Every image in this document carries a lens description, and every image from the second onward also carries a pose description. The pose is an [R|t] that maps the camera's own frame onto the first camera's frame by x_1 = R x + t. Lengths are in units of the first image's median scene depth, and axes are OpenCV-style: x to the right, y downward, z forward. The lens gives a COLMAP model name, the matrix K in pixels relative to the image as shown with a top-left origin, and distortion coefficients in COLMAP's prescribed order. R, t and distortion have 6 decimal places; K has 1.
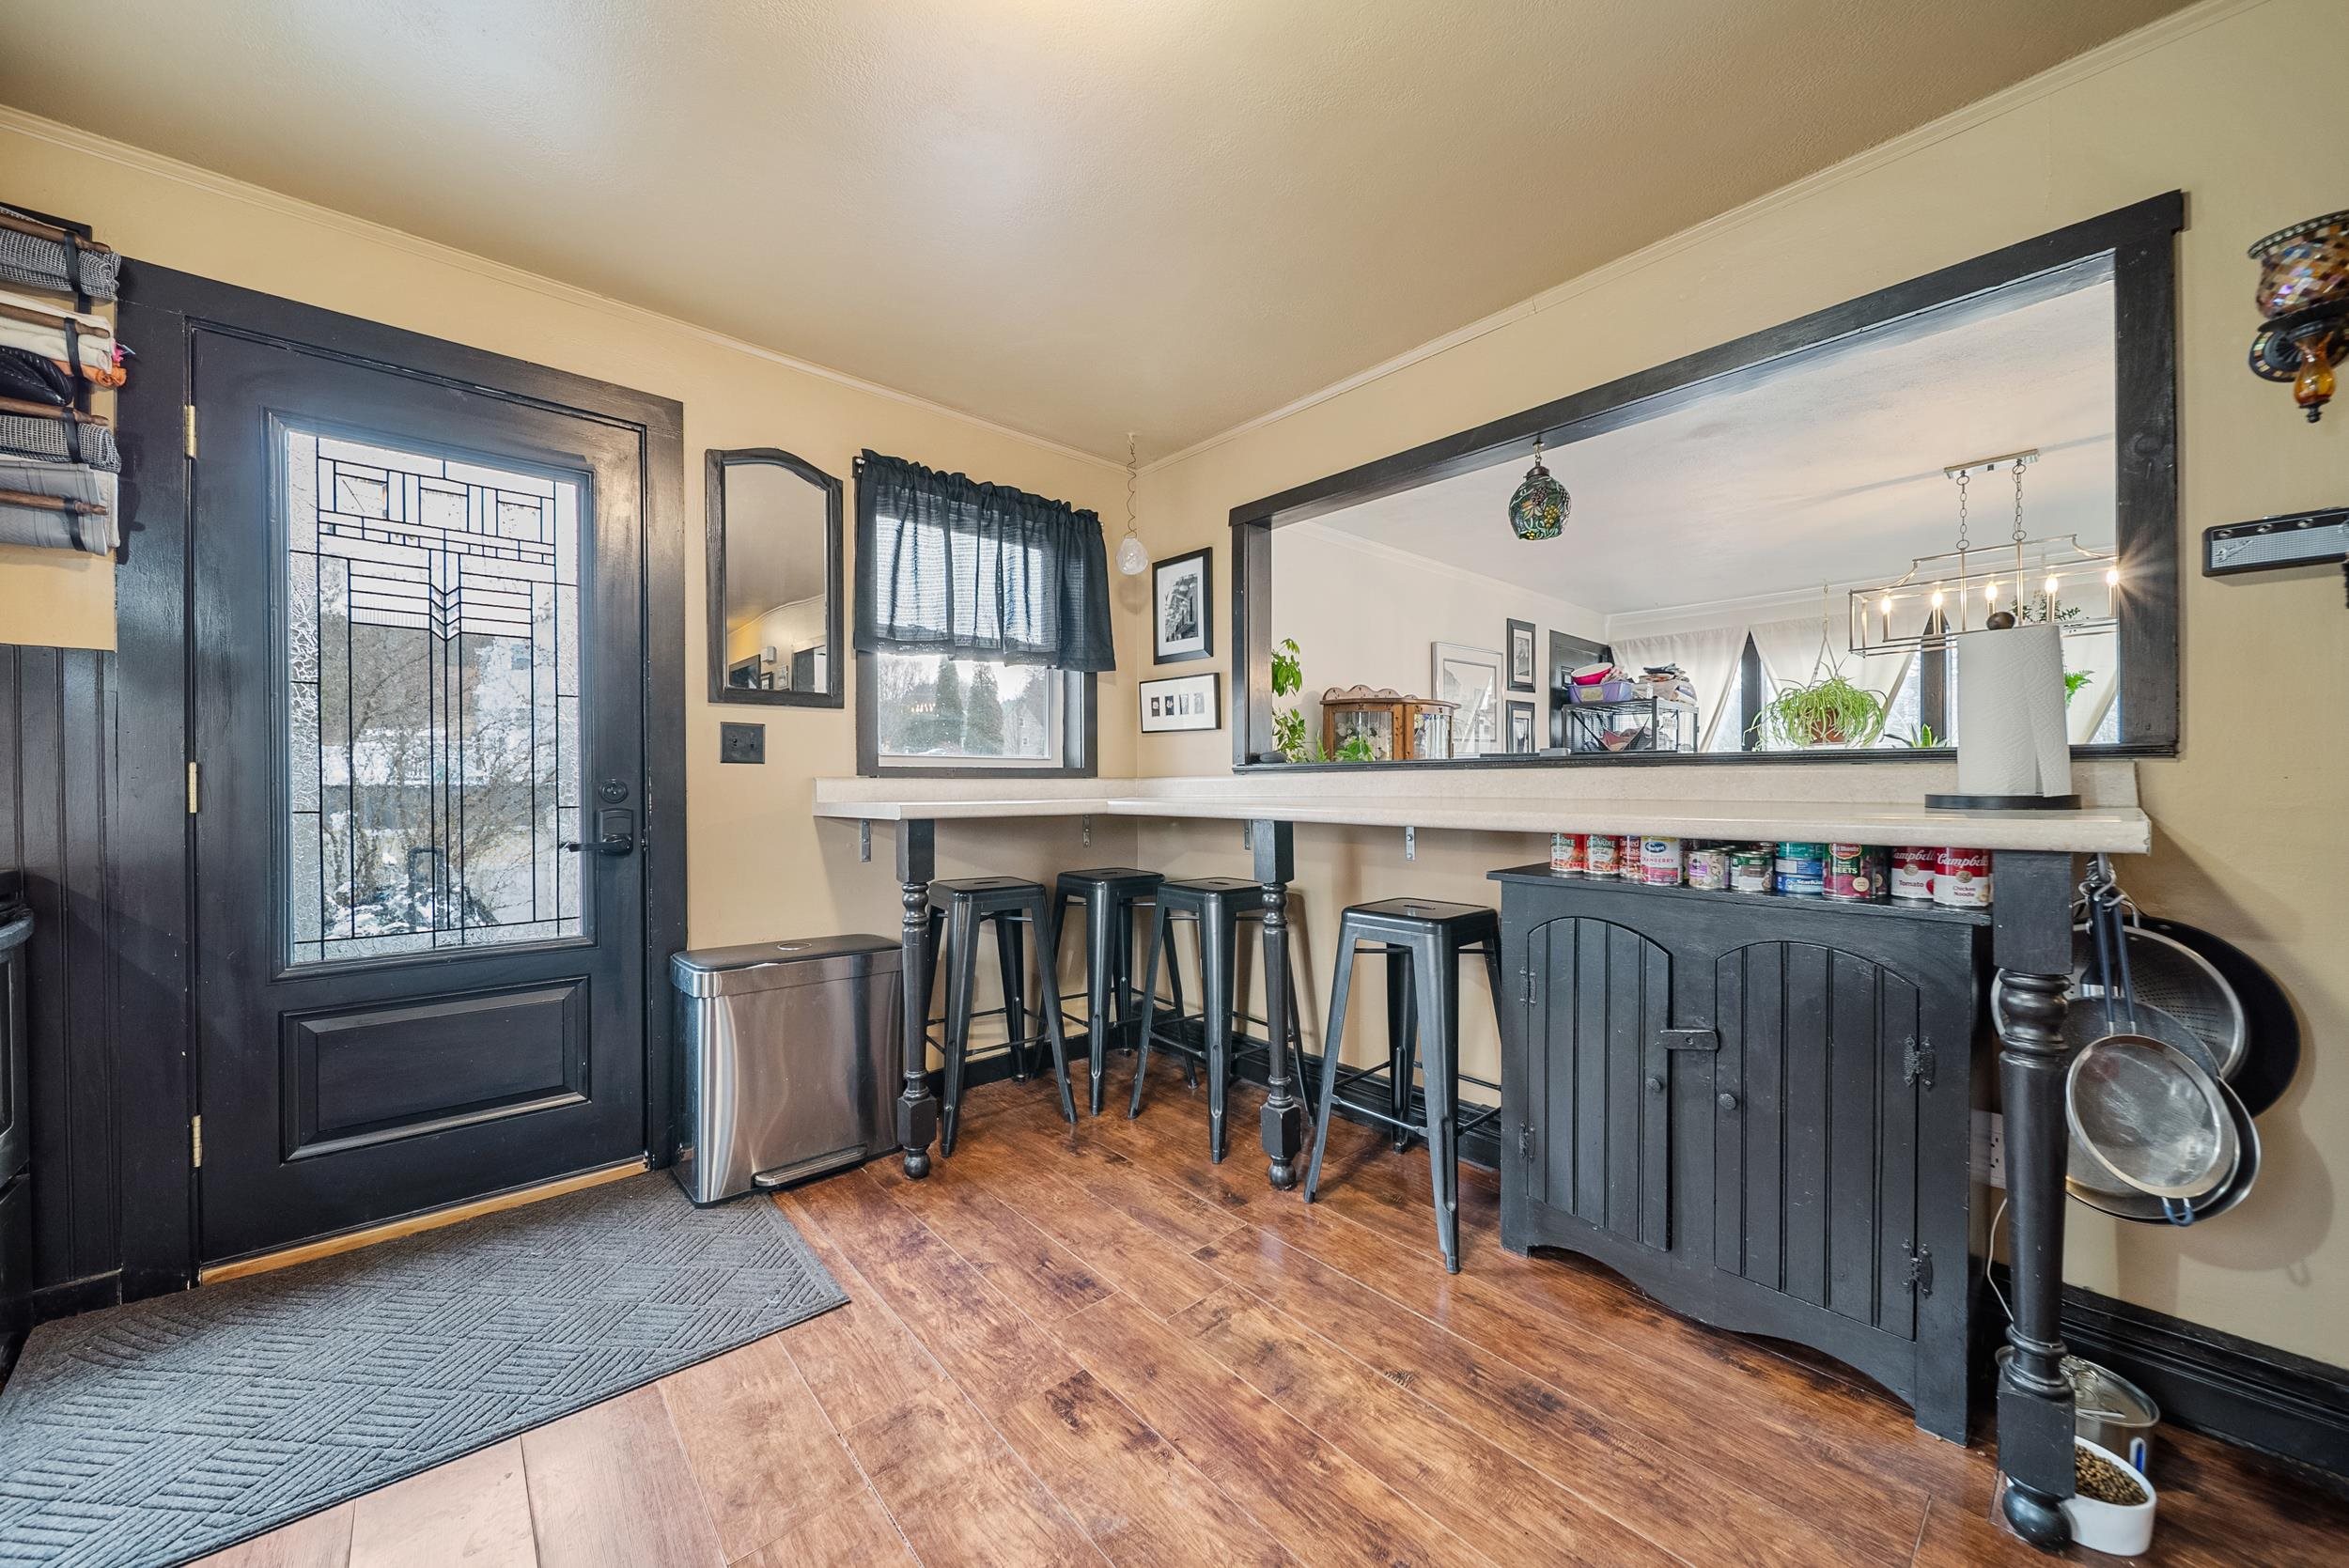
lens RADIAL K [[838.3, 0, 1175.7], [0, 838.3, 793.1], [0, 0, 1]] dist [0.000753, -0.001560]
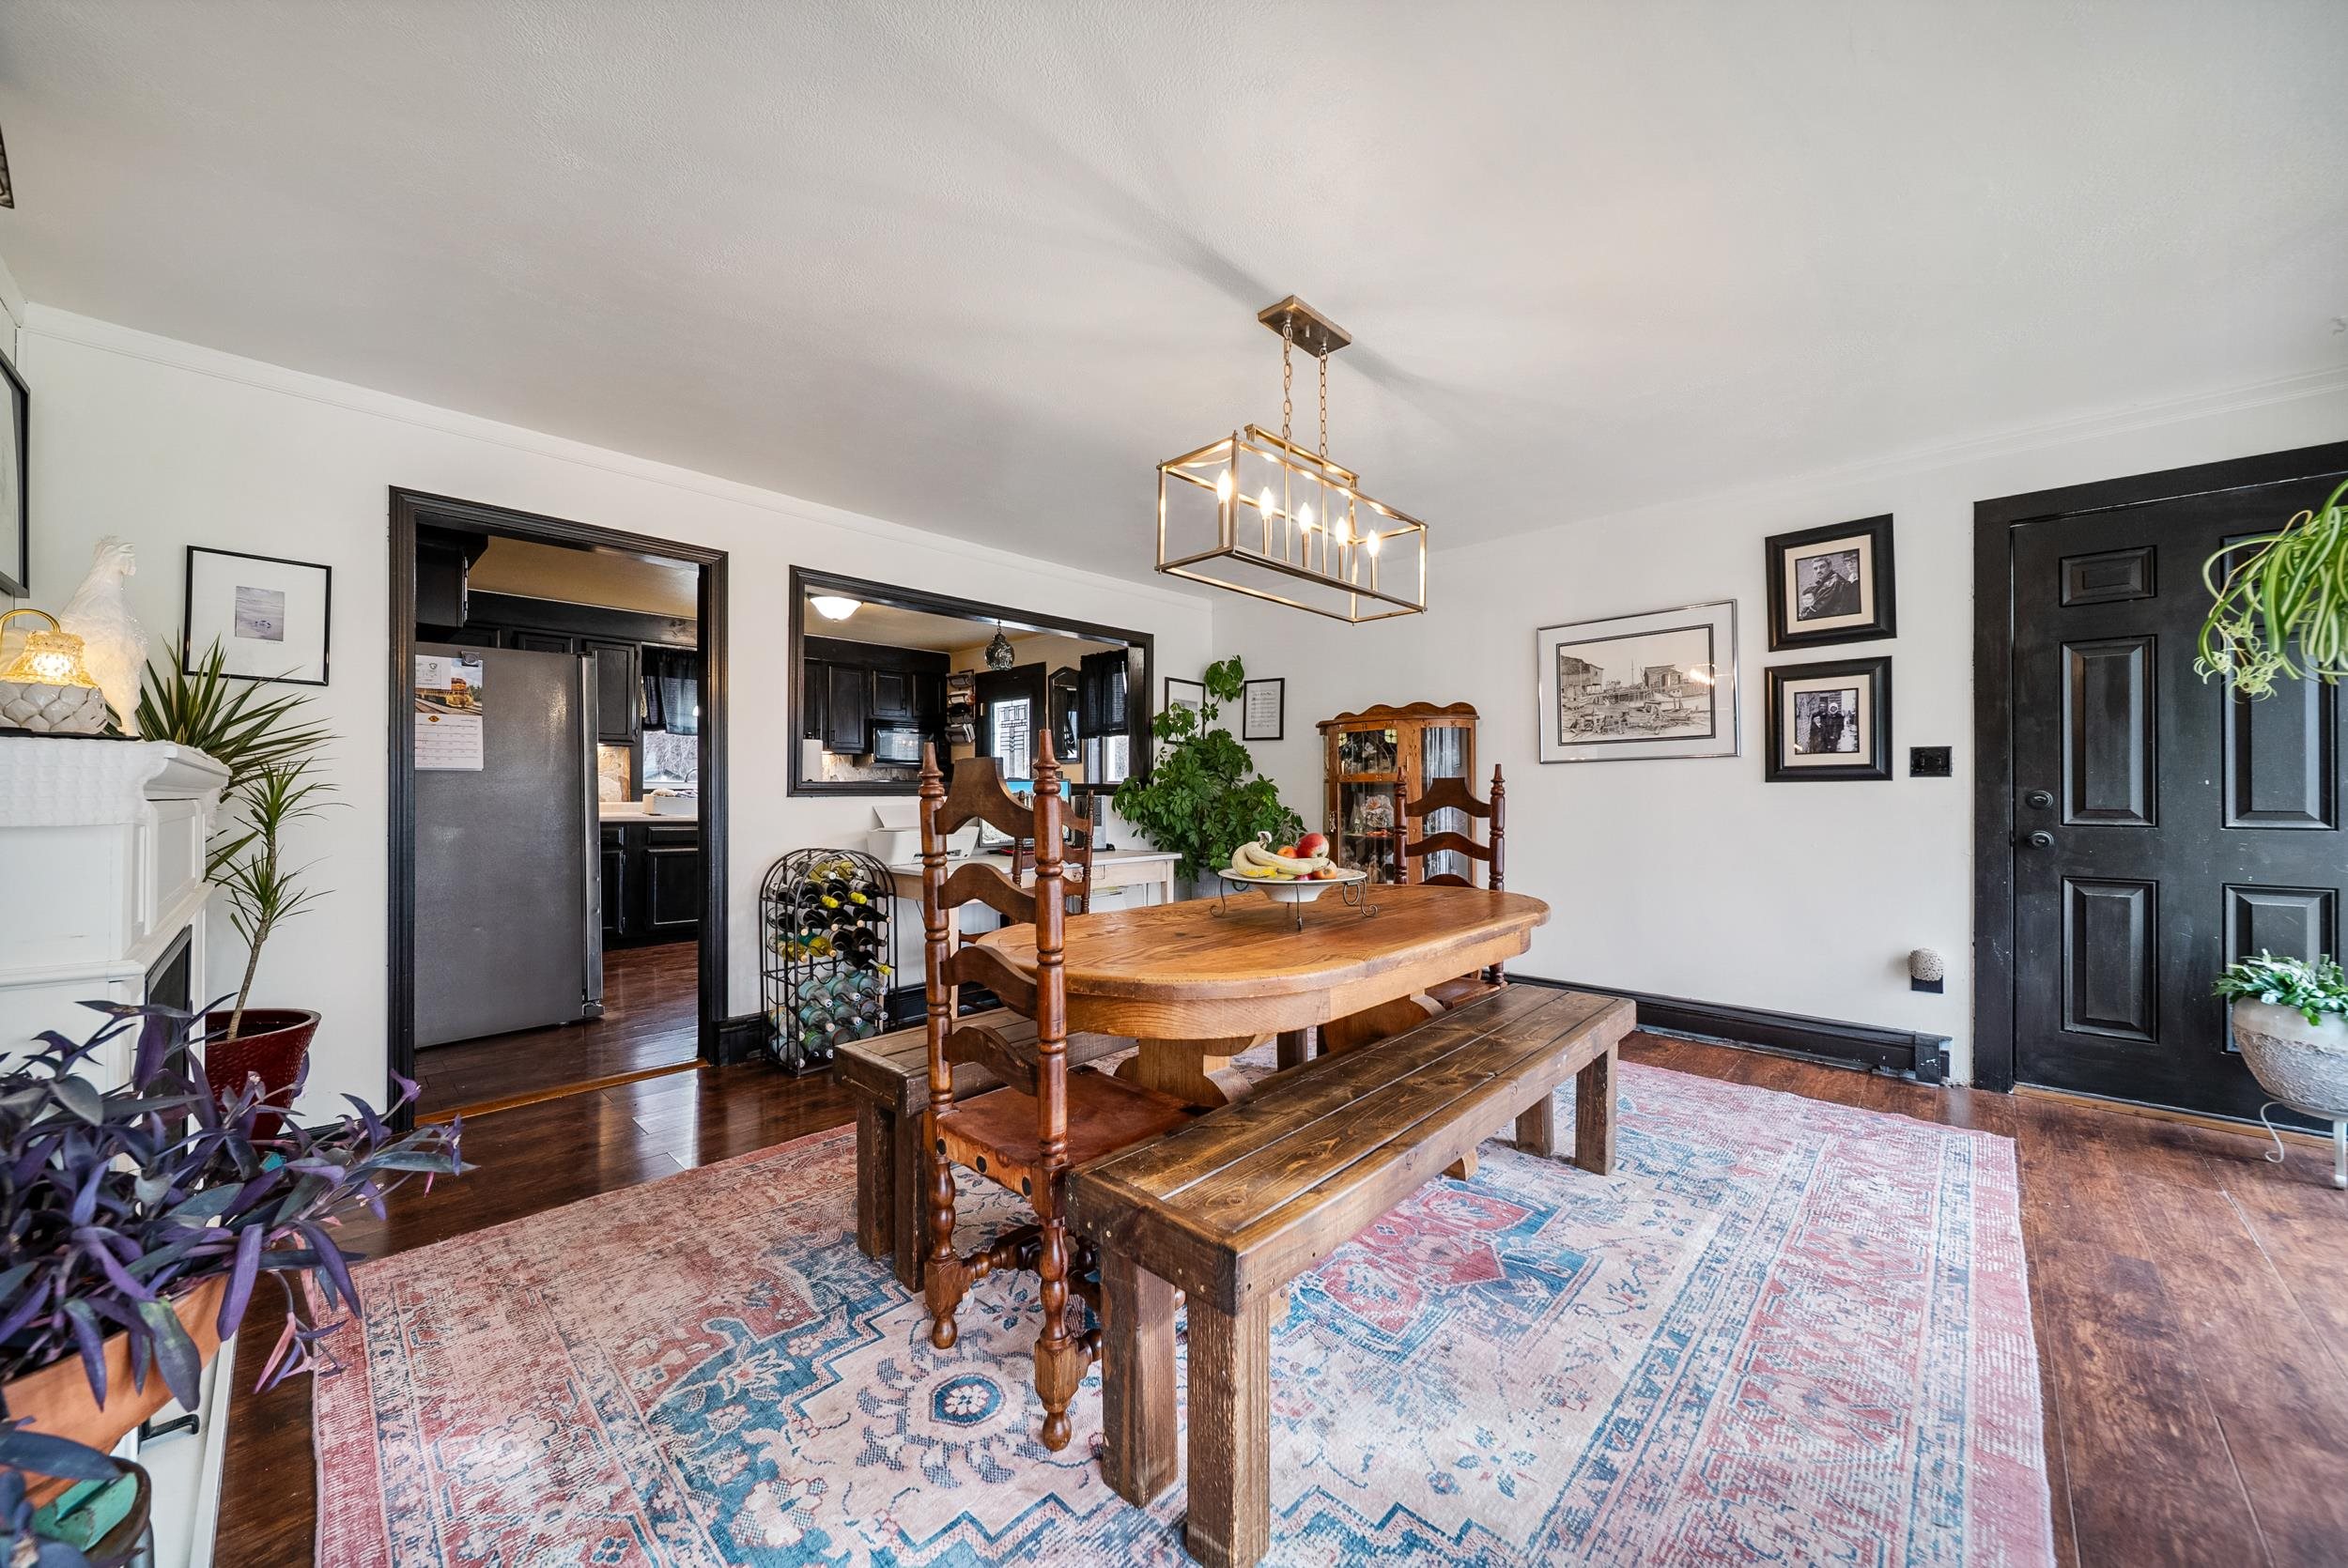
lens RADIAL K [[837.9, 0, 1168.5], [0, 837.9, 790.1], [0, 0, 1]] dist [0.000753, -0.001560]
pose [[0.077511, 0.002905, -0.996987, 2.546953], [-0.015151, 0.999884, 0.001736, -0.036518], [0.996876, 0.014971, 0.077546, 1.314668]]
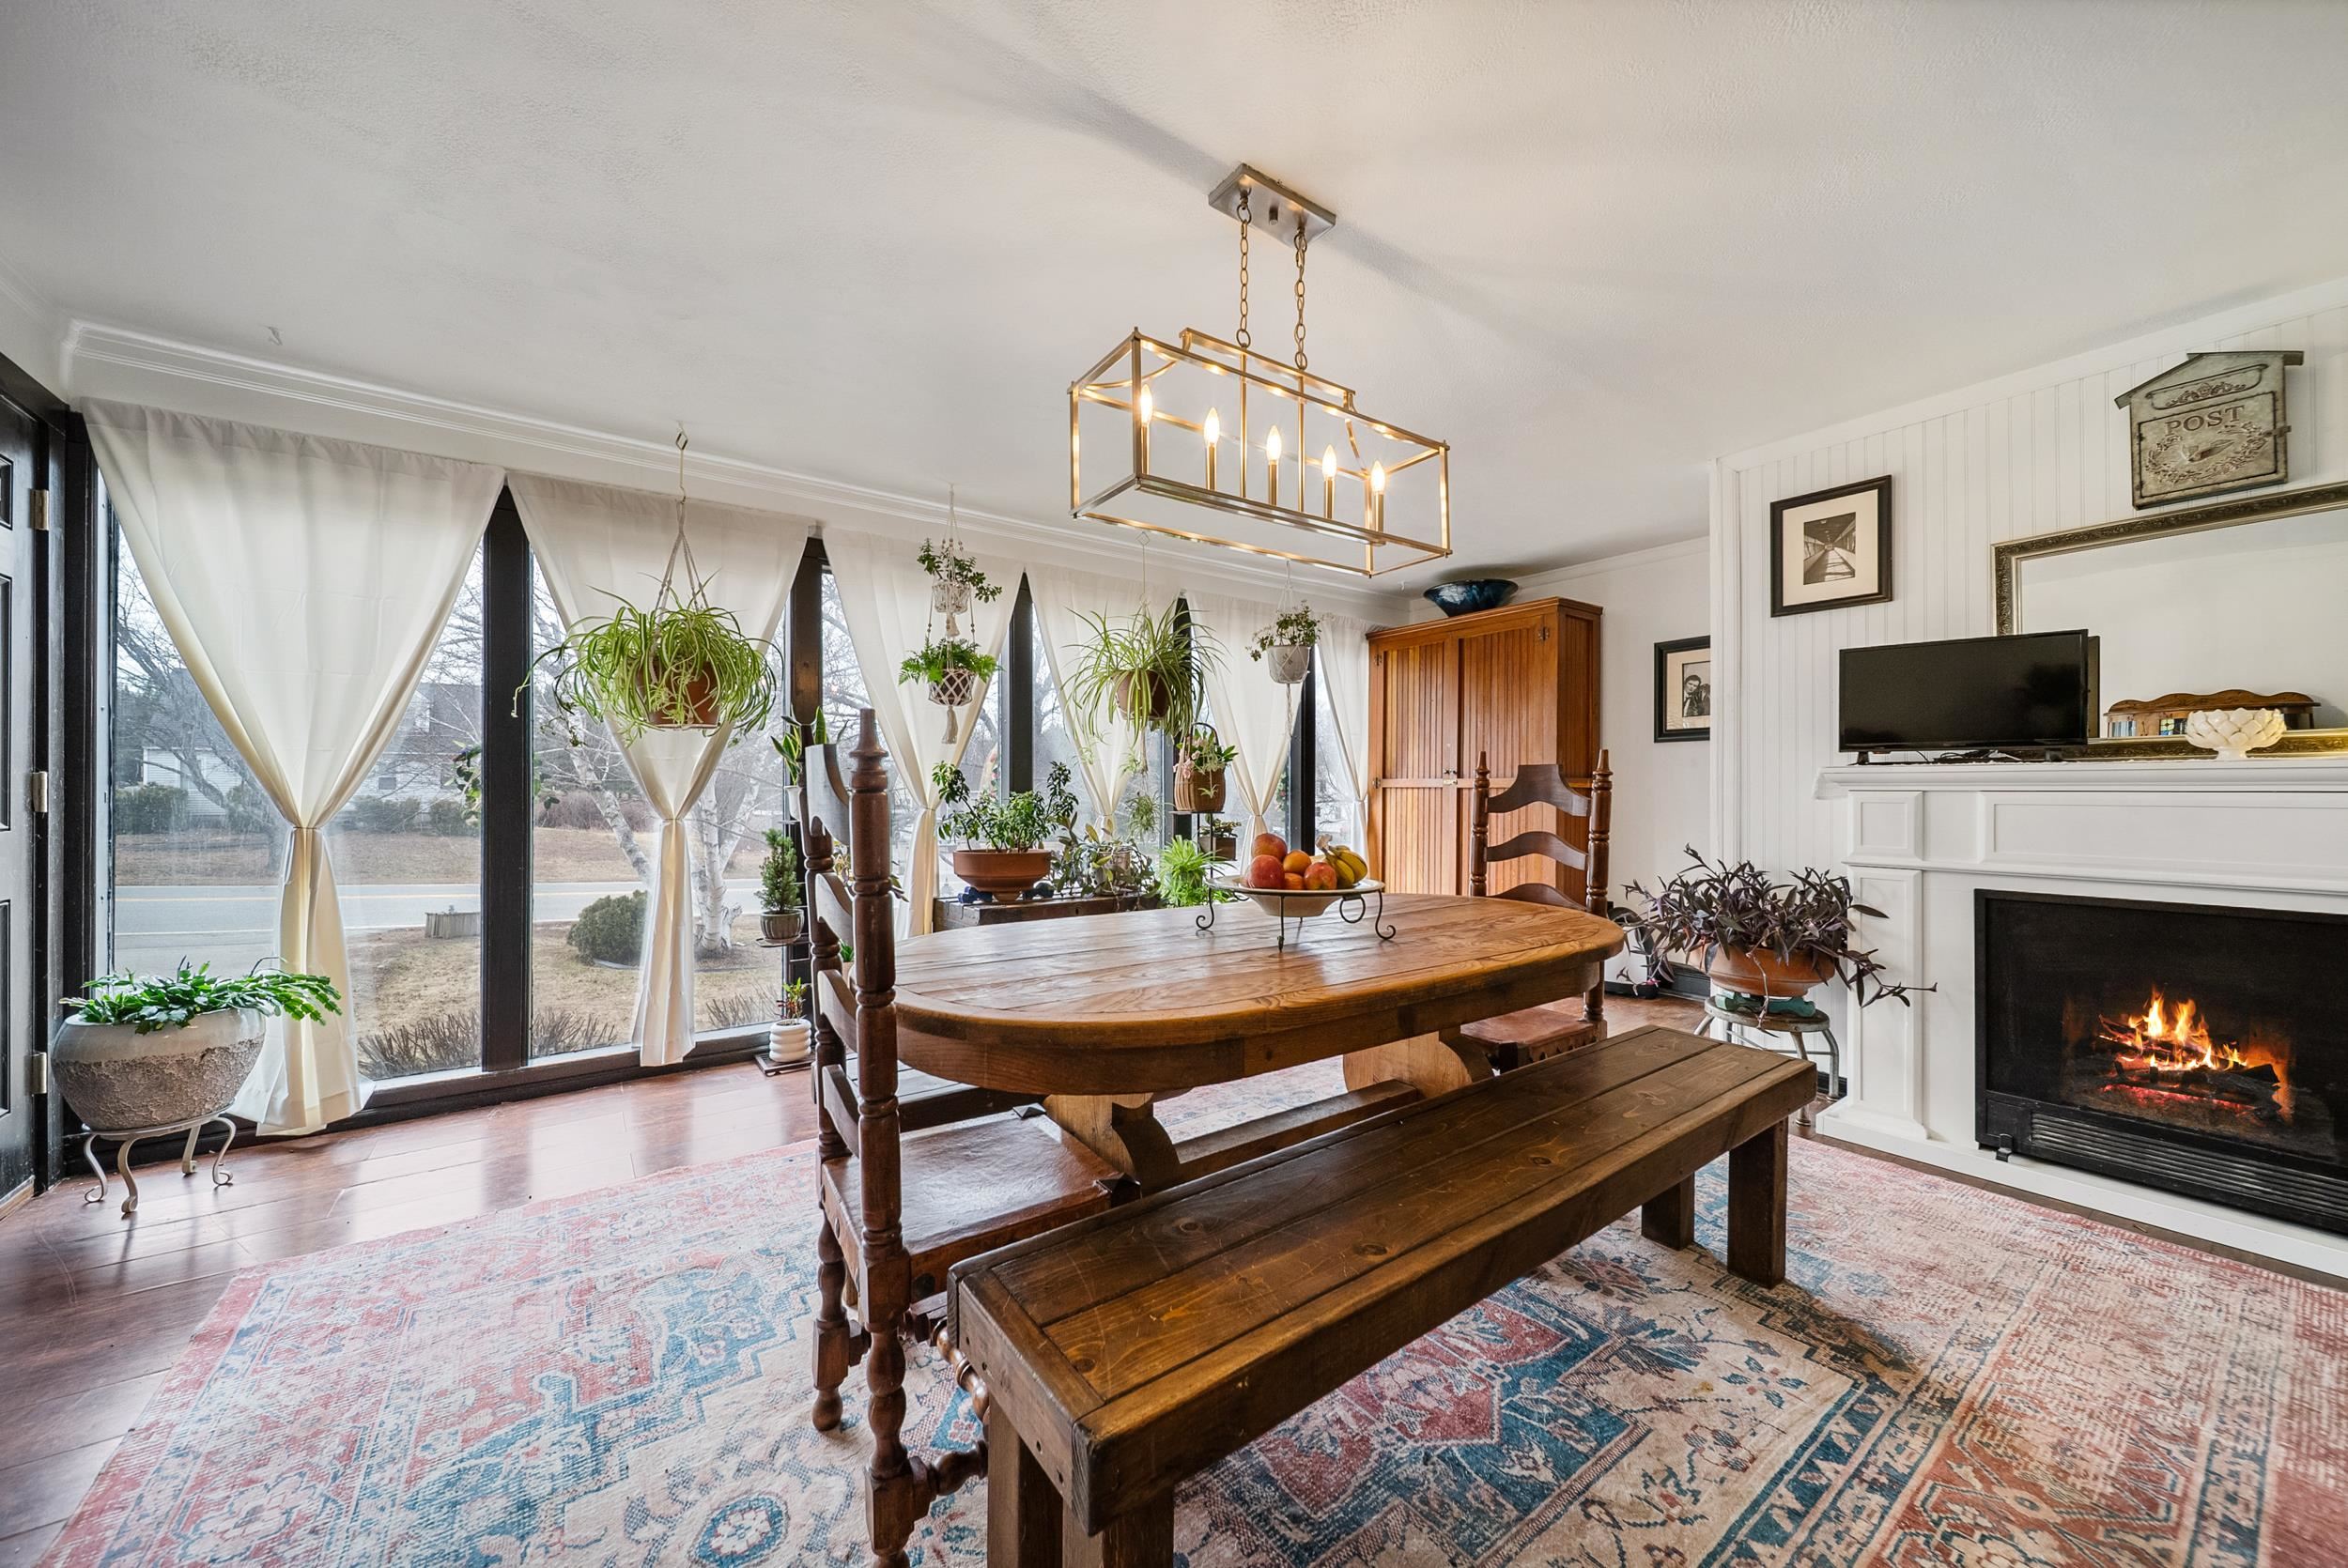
lens RADIAL K [[837.9, 0, 1161.7], [0, 837.9, 787.8], [0, 0, 1]] dist [0.000753, -0.001560]
pose [[0.110806, 0.011927, 0.993770, 0.693837], [0.011659, 0.999844, -0.013300, -0.022546], [-0.993774, 0.013060, 0.110650, 1.584086]]
